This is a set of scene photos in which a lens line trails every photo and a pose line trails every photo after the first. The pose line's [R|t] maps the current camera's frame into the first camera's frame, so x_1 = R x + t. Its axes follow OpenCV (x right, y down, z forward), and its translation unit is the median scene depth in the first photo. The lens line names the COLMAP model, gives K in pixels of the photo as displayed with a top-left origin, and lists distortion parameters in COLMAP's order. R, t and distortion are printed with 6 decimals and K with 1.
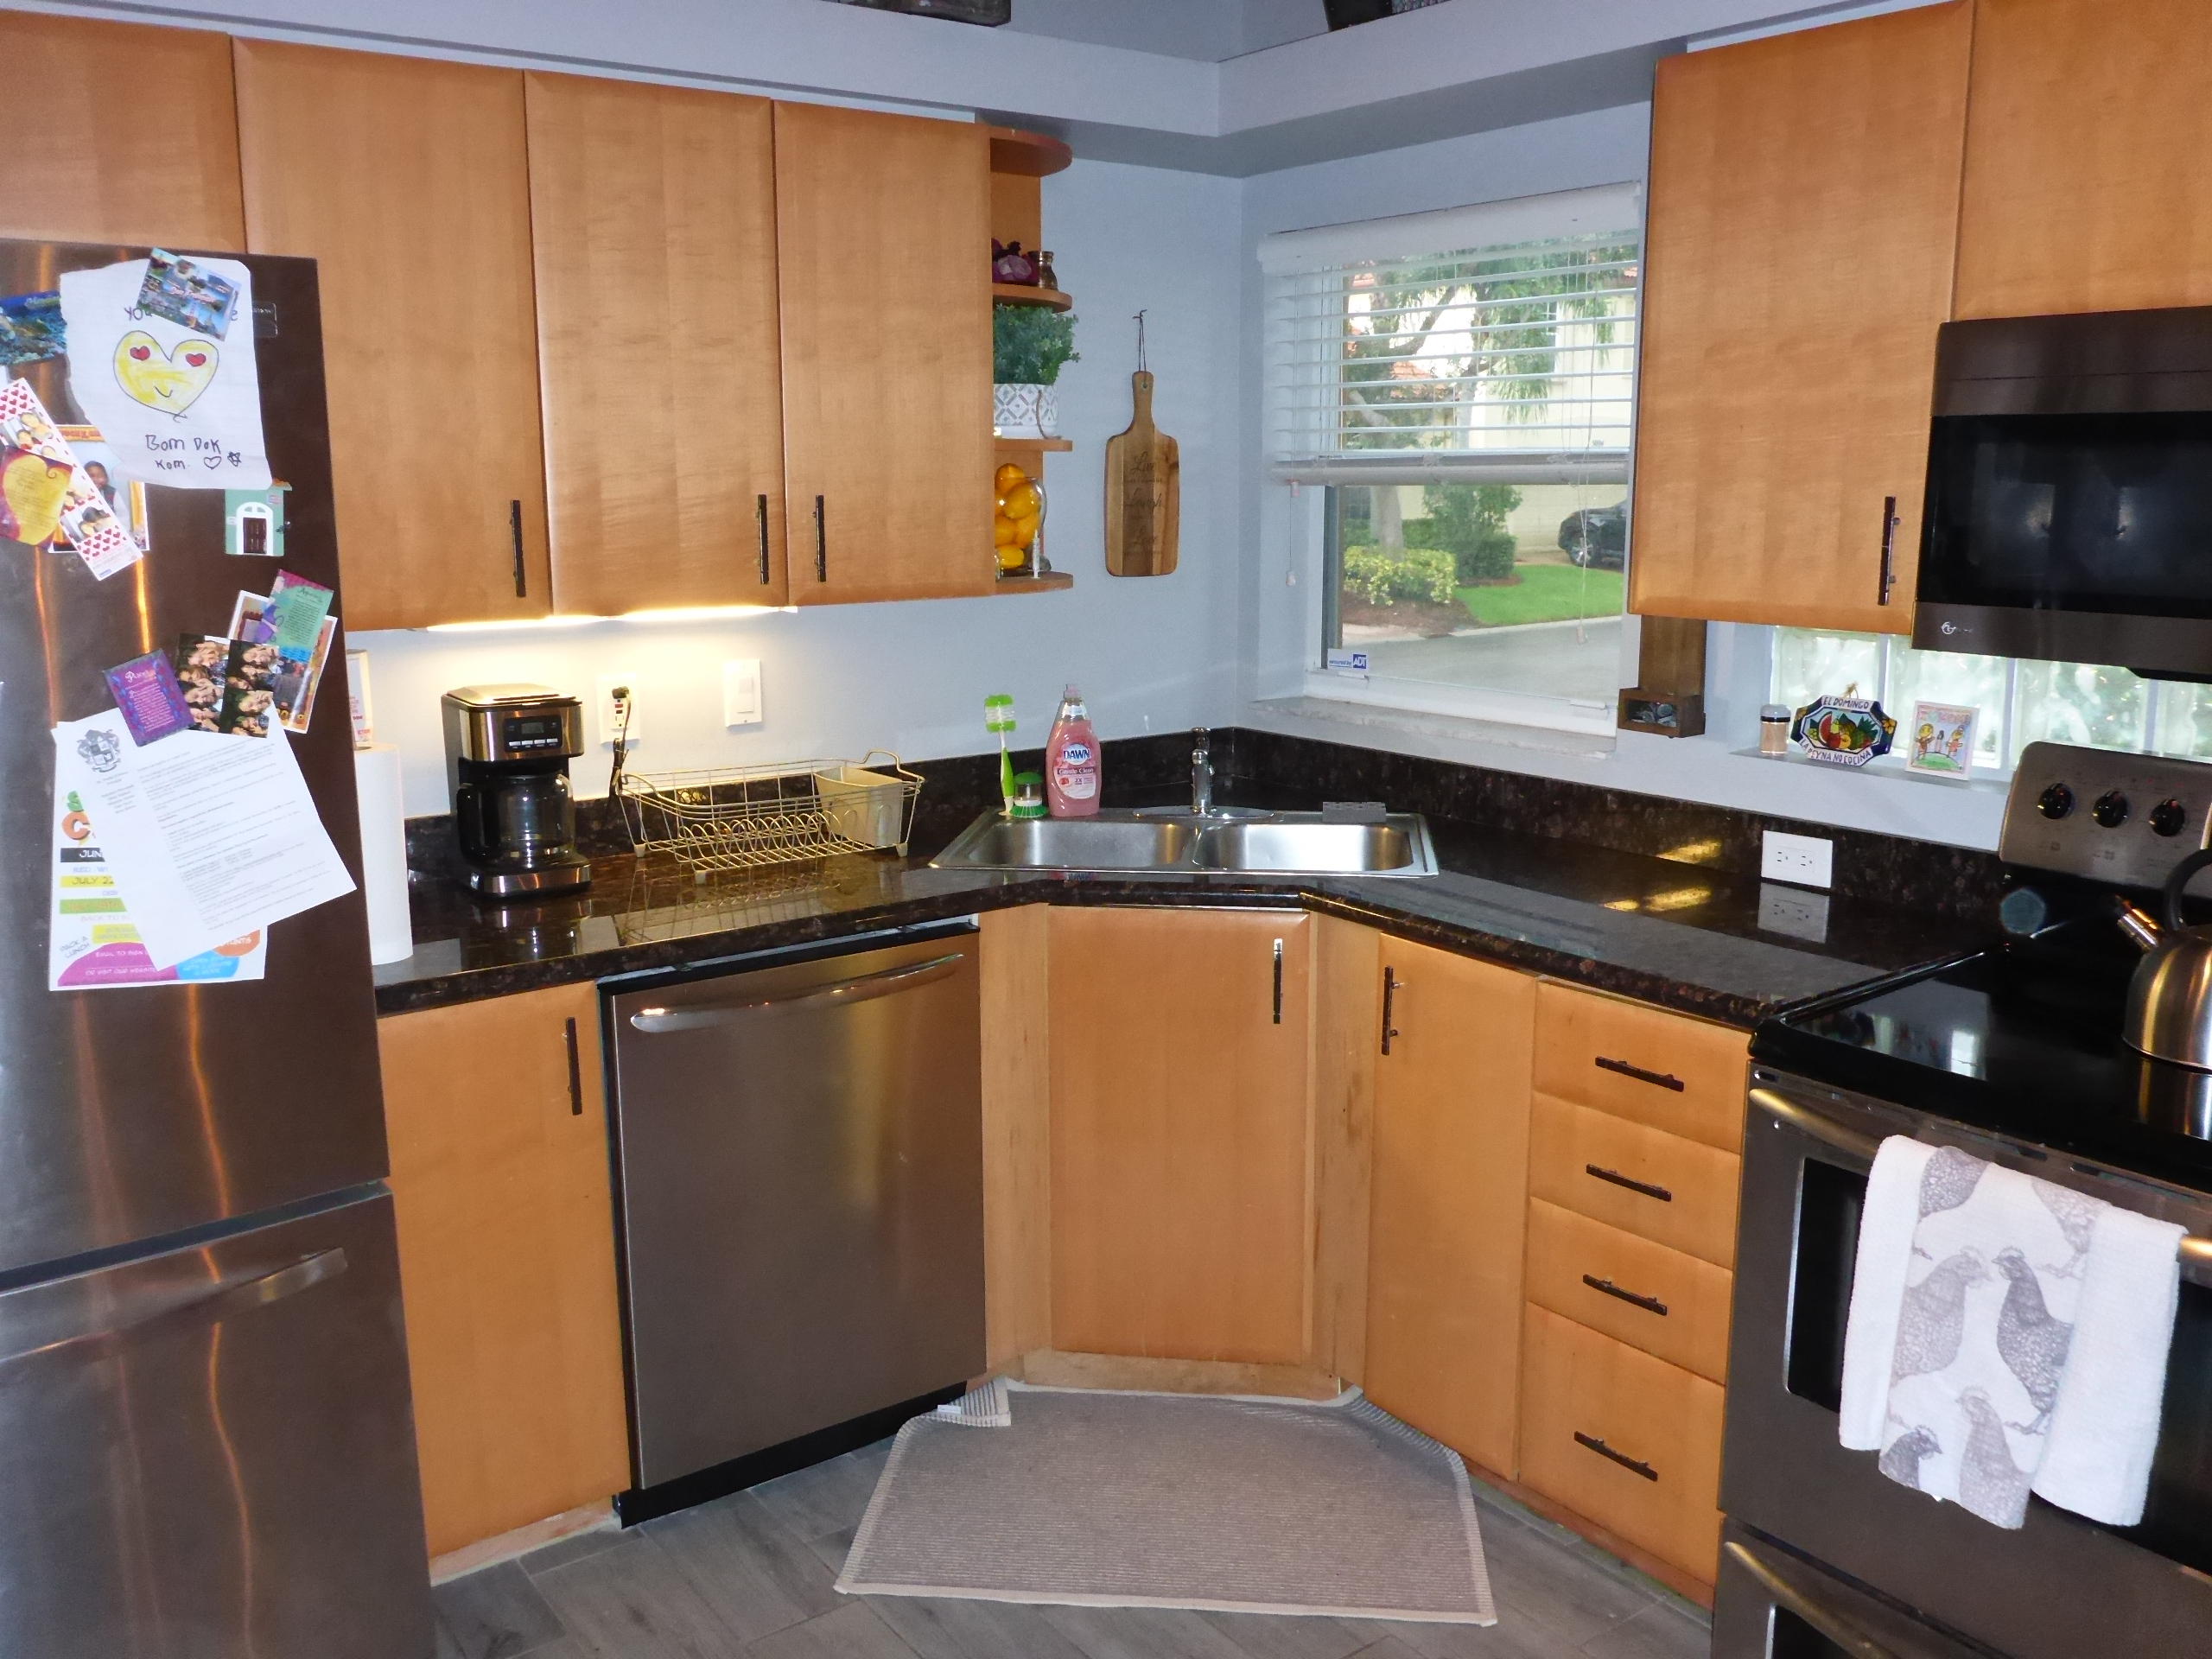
lens RADIAL K [[1858.0, 0, 1120.2], [0, 1858.0, 832.2], [0, 0, 1]] dist [-0.042637, 0.007651]
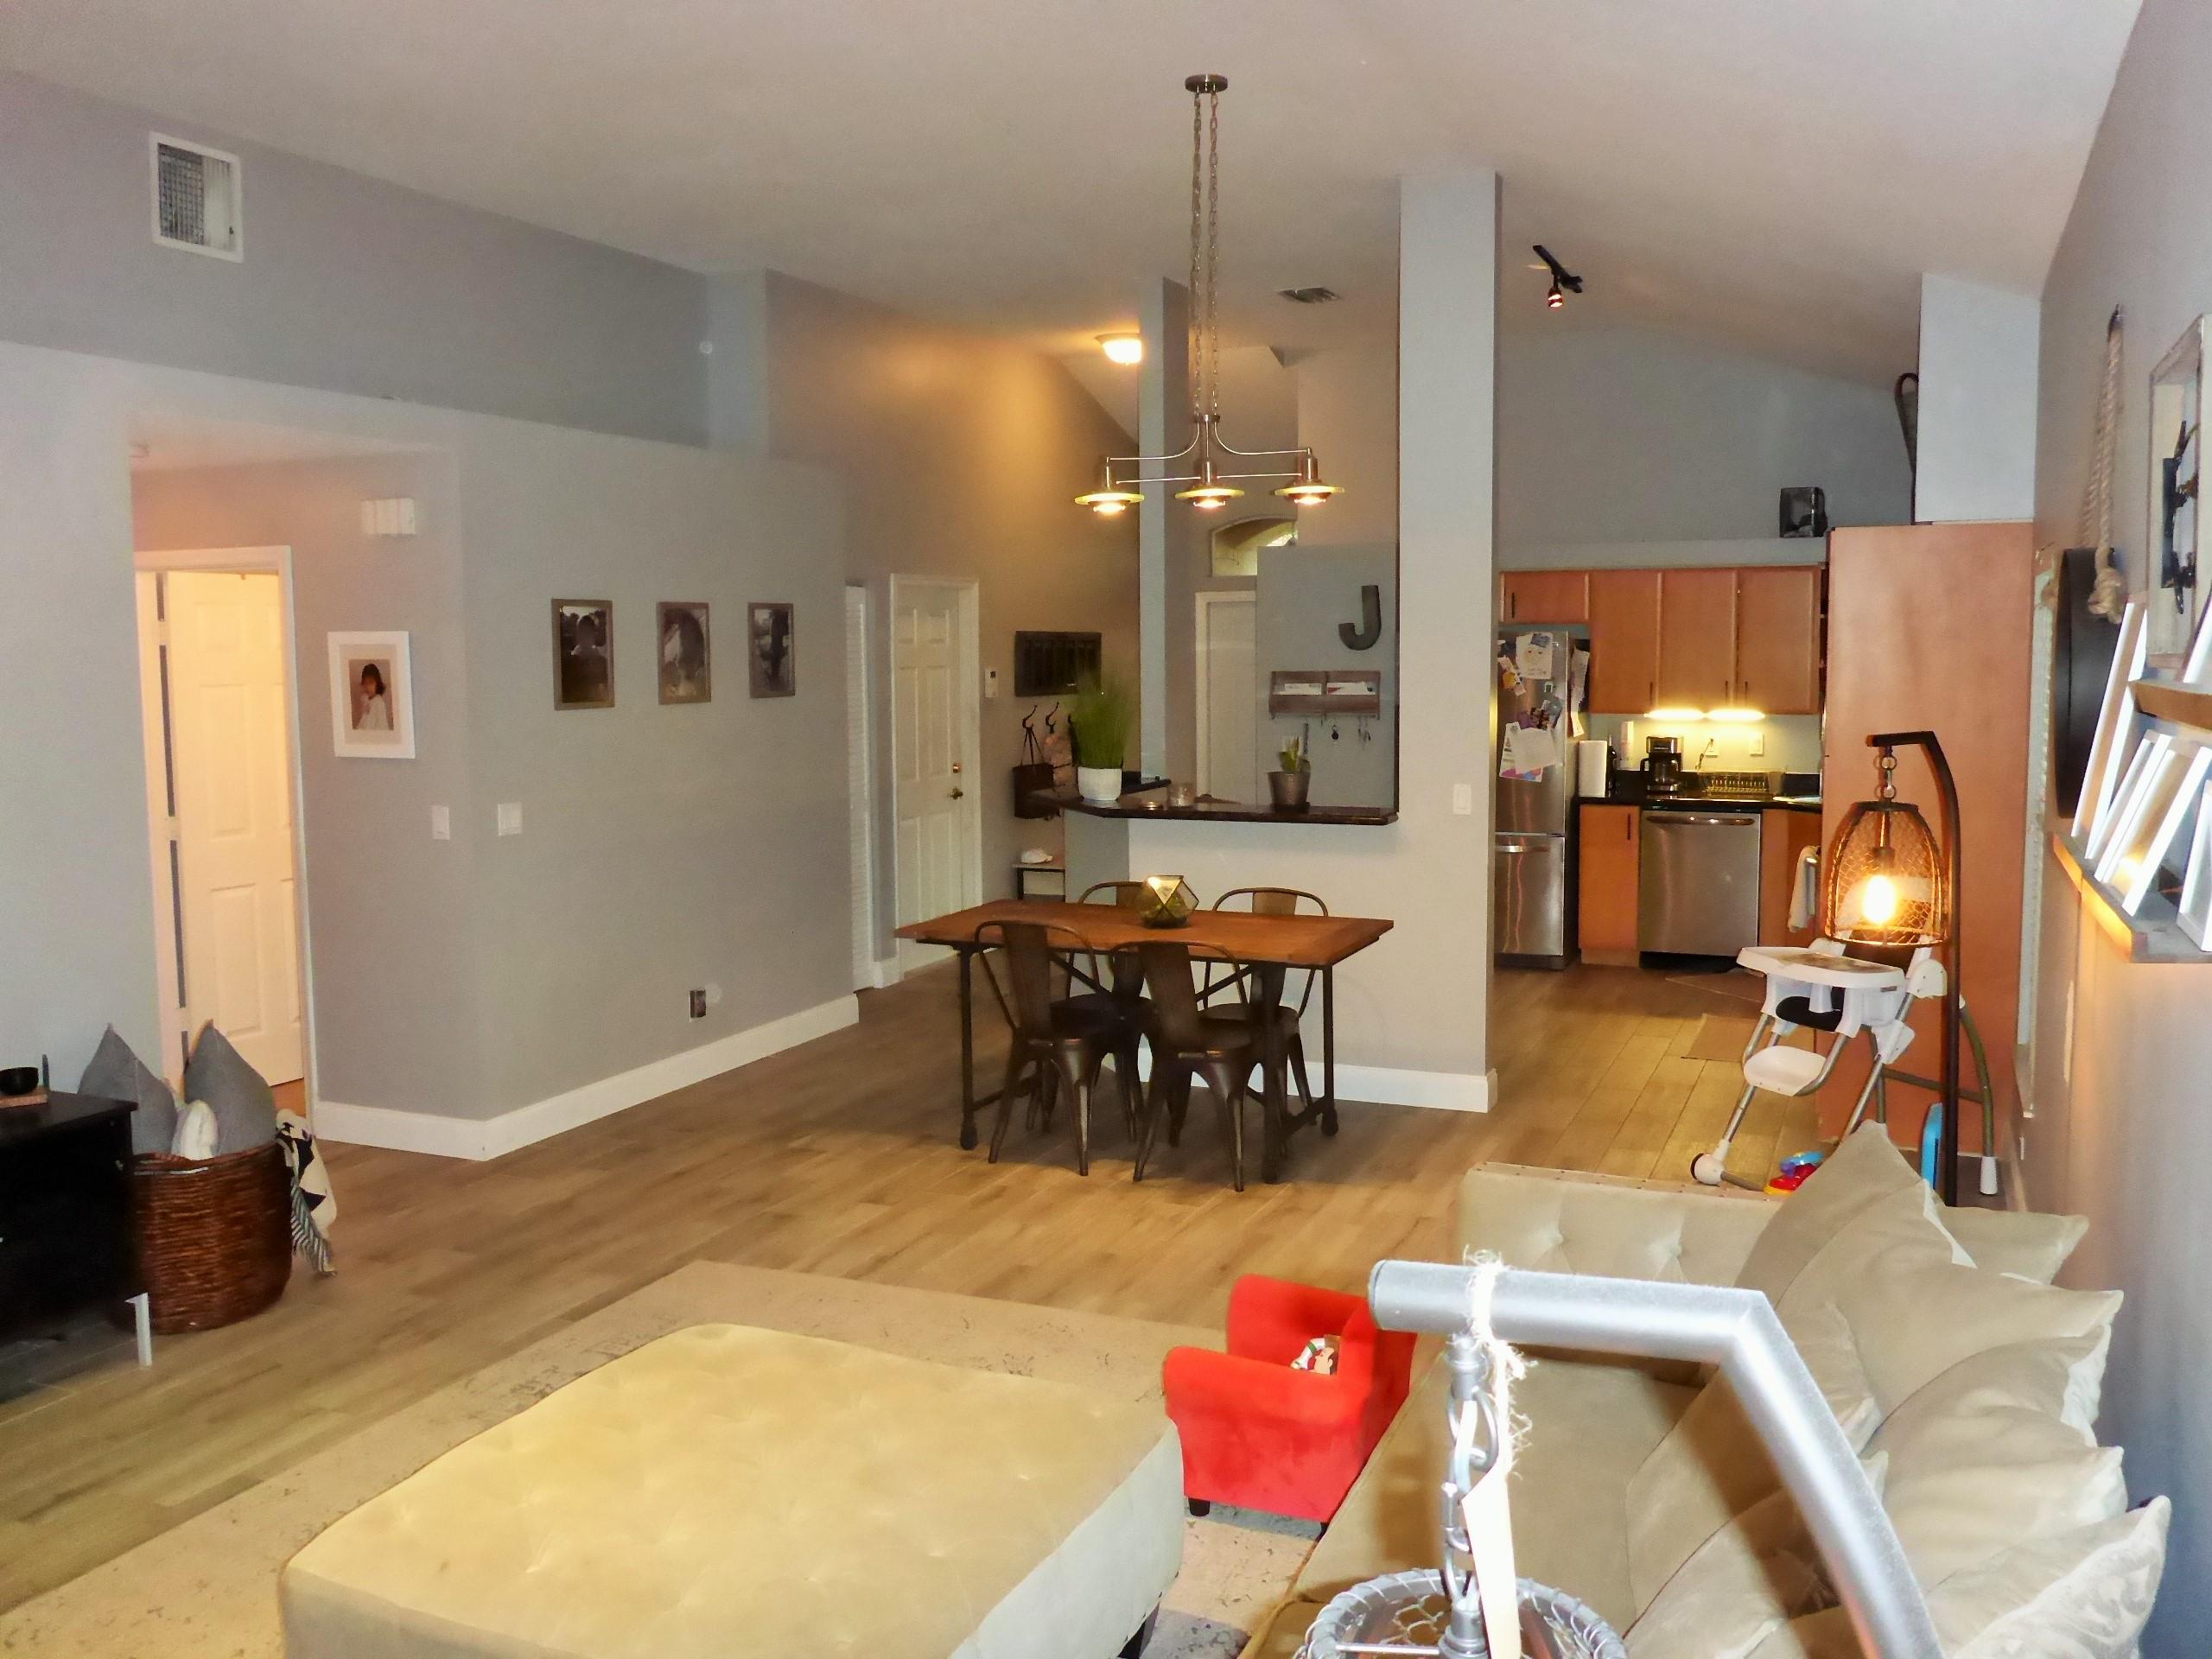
lens RADIAL K [[1858.0, 0, 1120.2], [0, 1858.0, 832.2], [0, 0, 1]] dist [-0.042637, 0.007651]
pose [[0.495448, 0.090011, -0.863961, 2.802917], [-0.159309, 0.987162, 0.011489, 0.291358], [0.853904, 0.131944, 0.503427, -2.057307]]
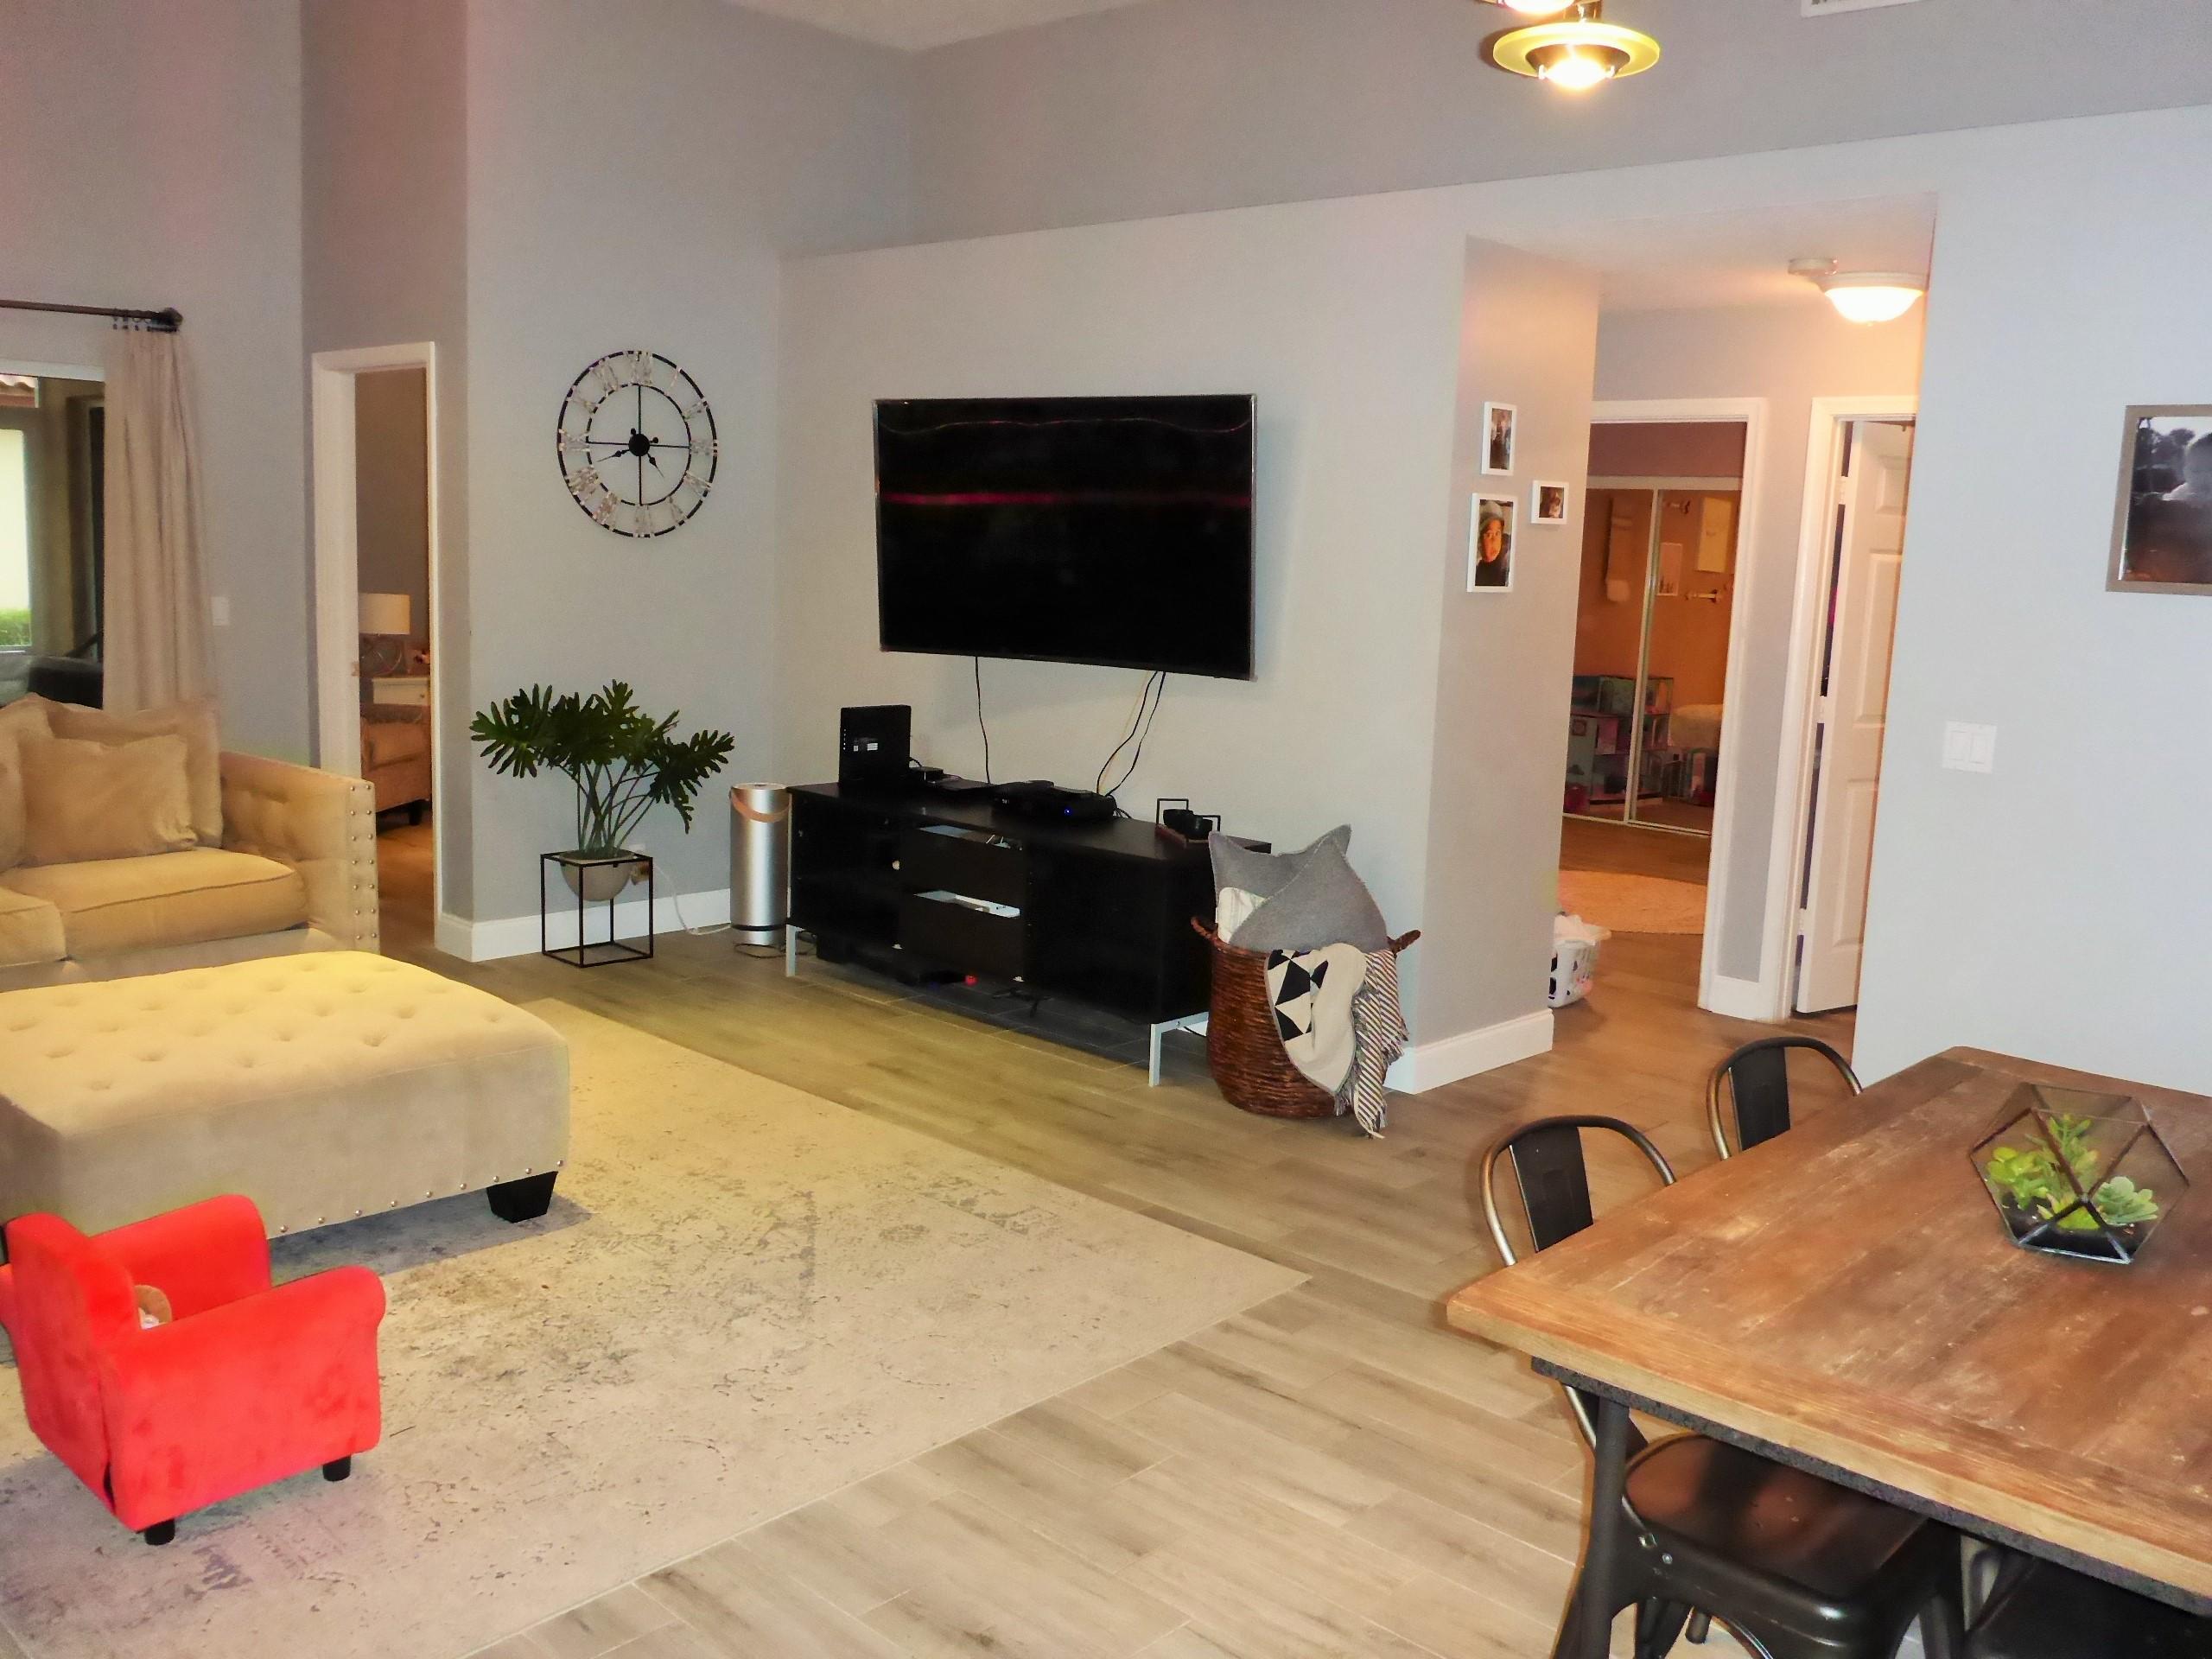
lens RADIAL K [[1850.0, 0, 1132.9], [0, 1850.0, 835.5], [0, 0, 1]] dist [-0.025232, 0.000872]
pose [[-0.982362, -0.008174, -0.186811, 1.041699], [-0.072008, 0.938533, 0.337594, -0.033993], [0.172569, 0.345091, -0.922568, 0.197608]]
